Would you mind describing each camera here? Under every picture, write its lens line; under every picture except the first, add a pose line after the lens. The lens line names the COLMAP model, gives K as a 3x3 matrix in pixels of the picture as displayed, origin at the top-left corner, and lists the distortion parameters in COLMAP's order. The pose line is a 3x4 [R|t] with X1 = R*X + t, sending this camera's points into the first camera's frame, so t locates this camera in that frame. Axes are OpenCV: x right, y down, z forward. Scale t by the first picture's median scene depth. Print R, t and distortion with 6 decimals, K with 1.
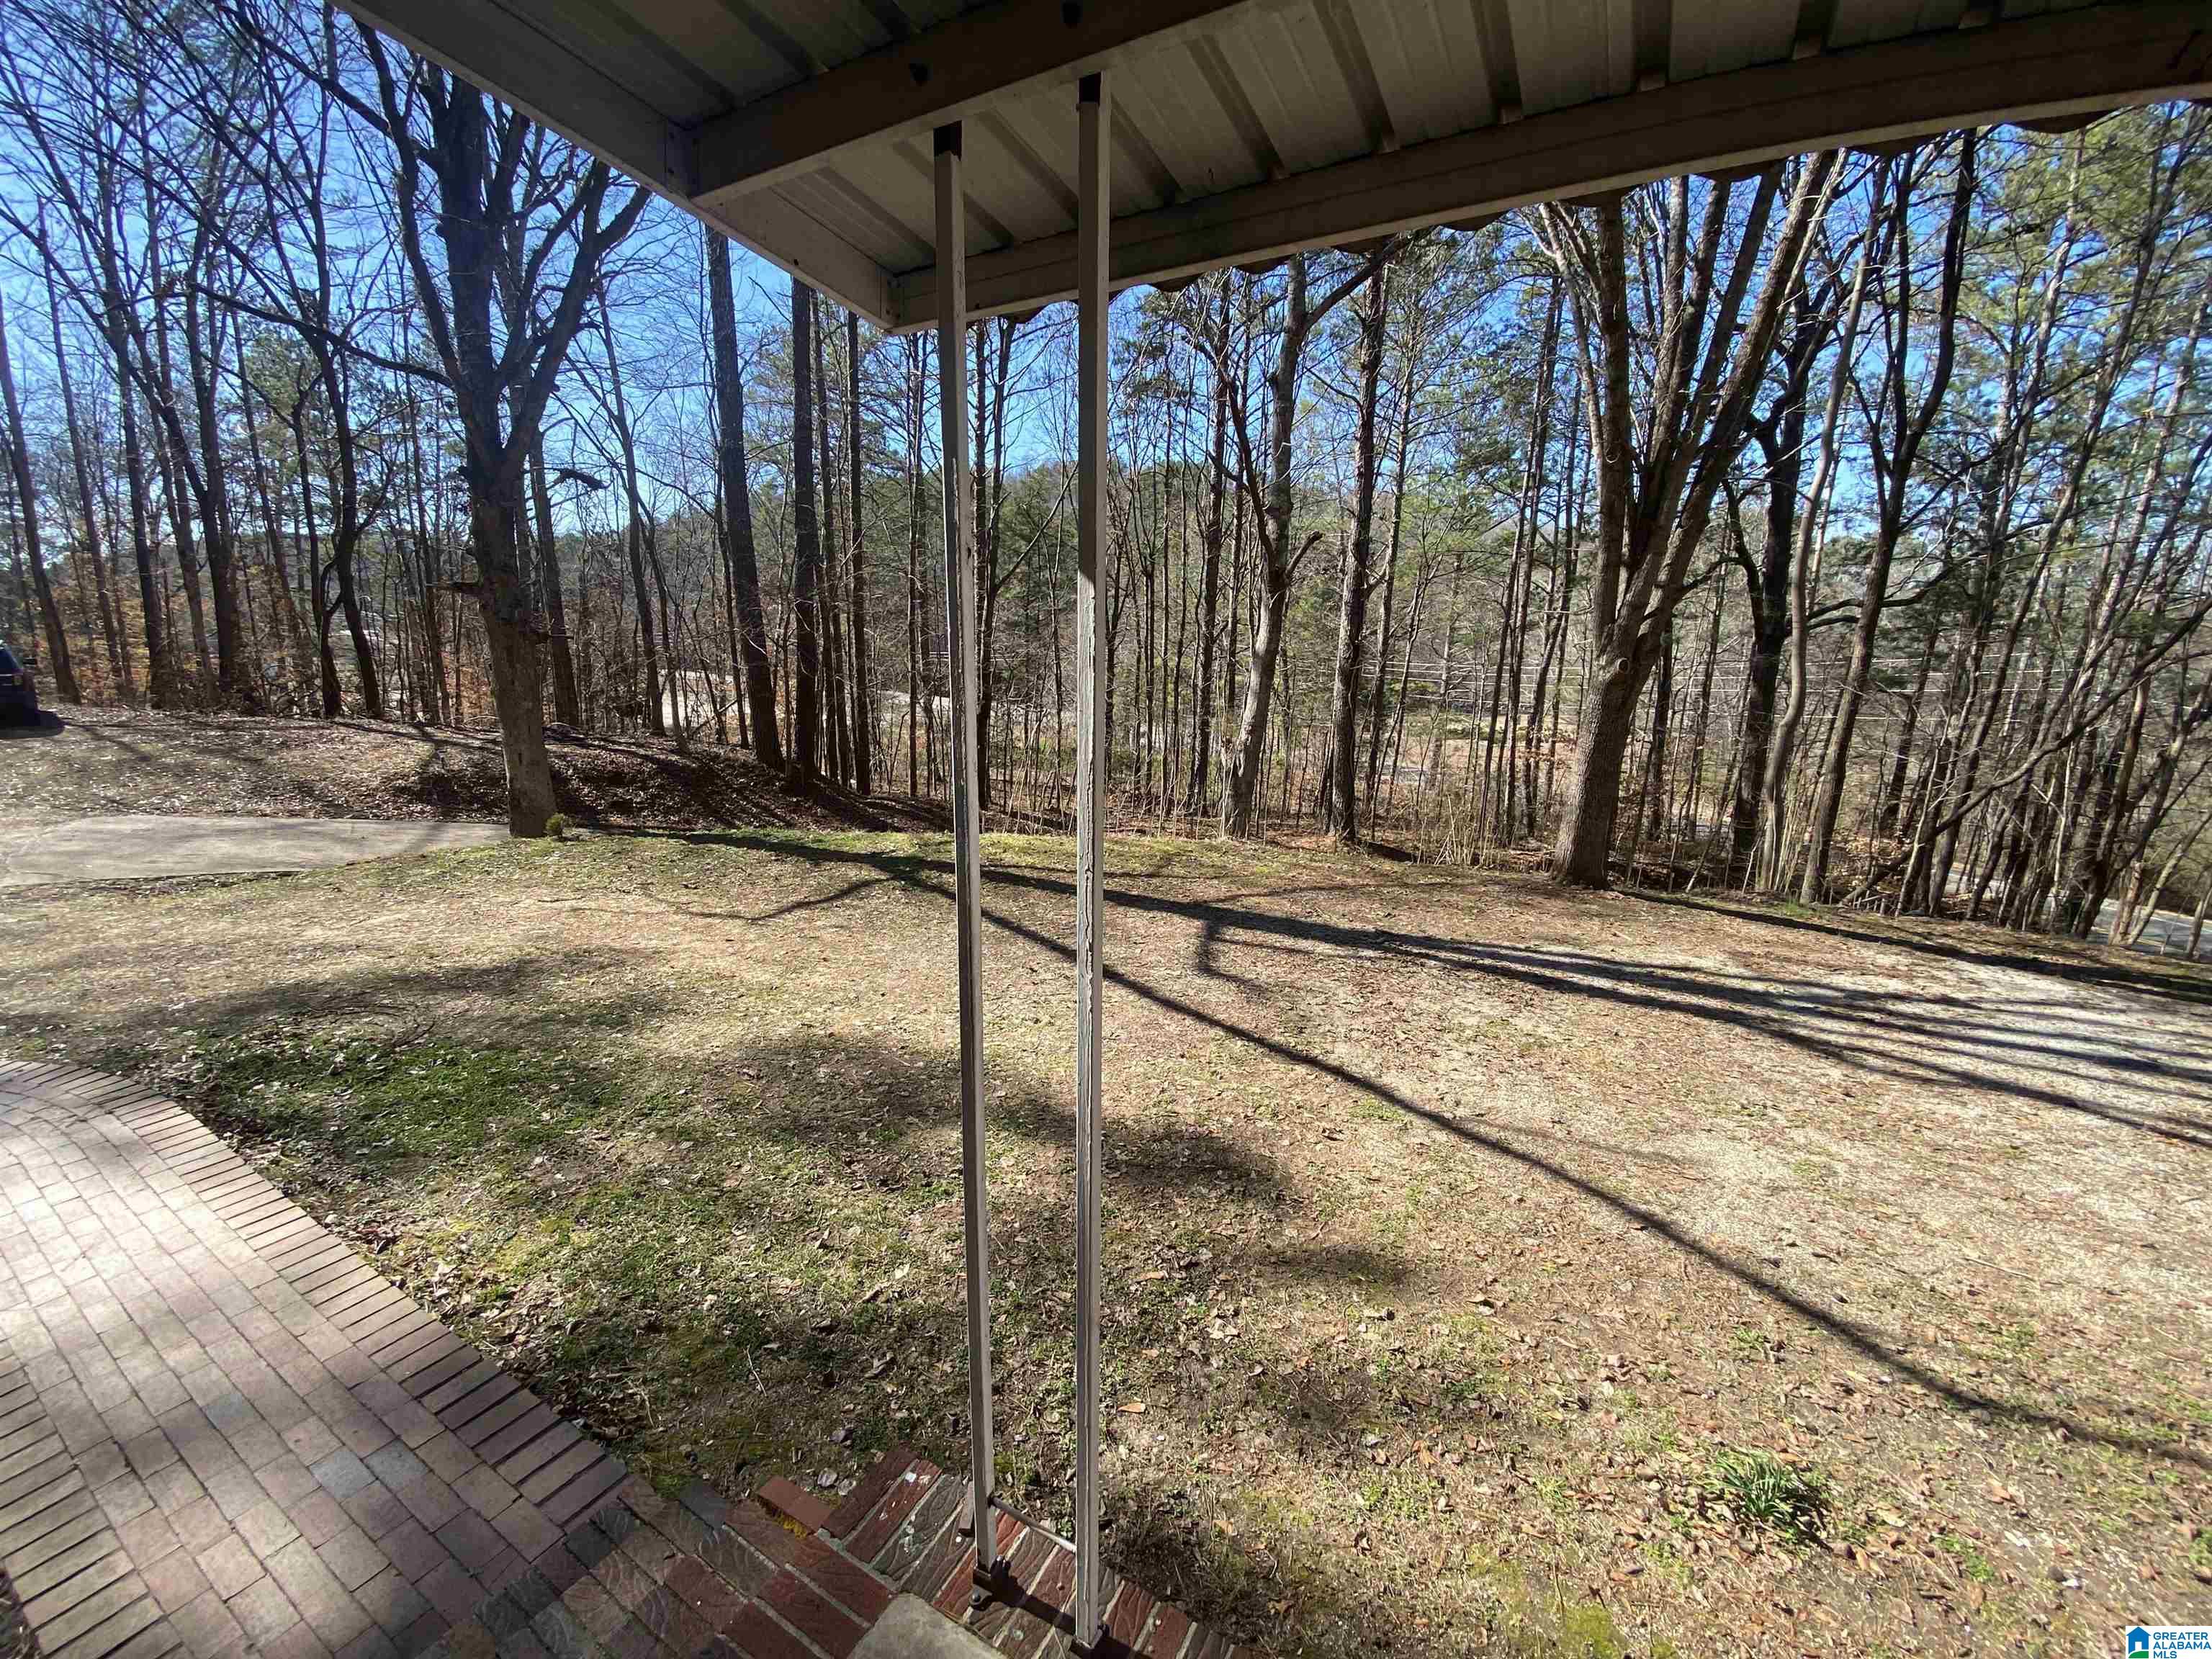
lens RADIAL K [[895.8, 0, 1088.7], [0, 895.8, 817.3], [0, 0, 1]] dist [0.013280, -0.016259]
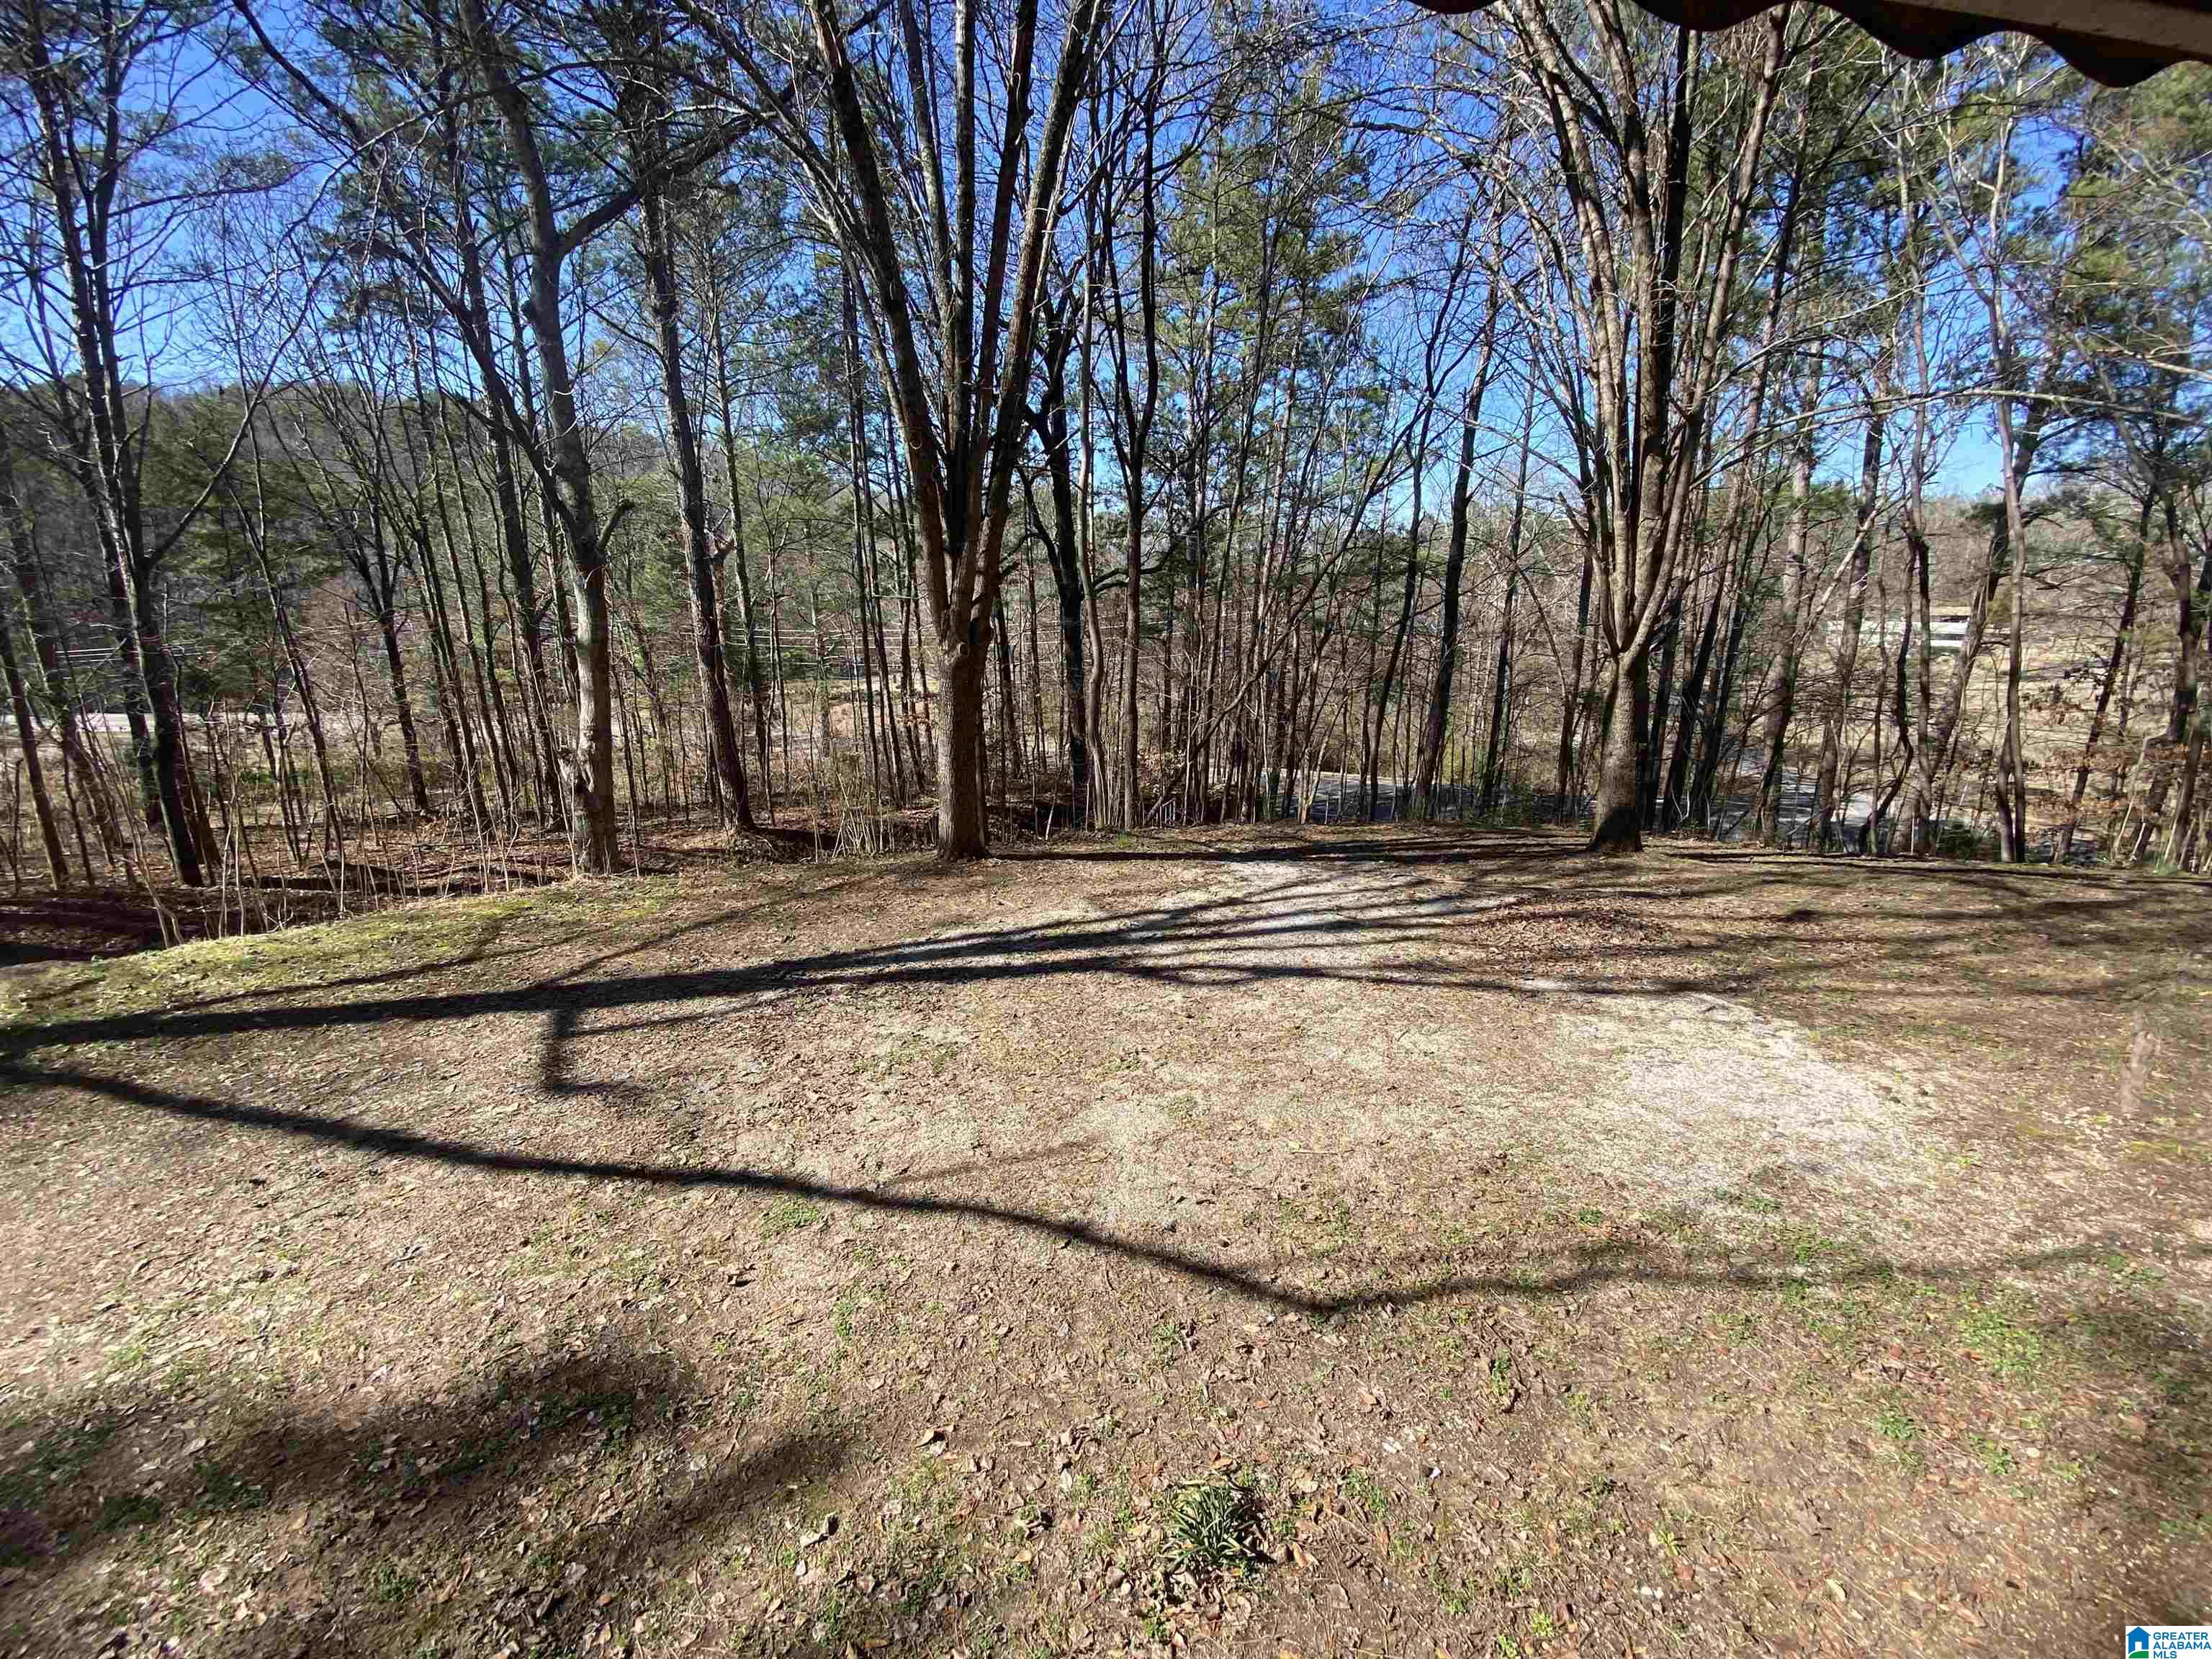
lens RADIAL K [[895.8, 0, 1100.7], [0, 895.8, 822.0], [0, 0, 1]] dist [0.013280, -0.016259]
pose [[0.781716, -0.182938, 0.596199, 0.075416], [0.157268, 0.982937, 0.095400, -0.051892], [-0.603479, 0.019187, 0.797148, 0.094699]]
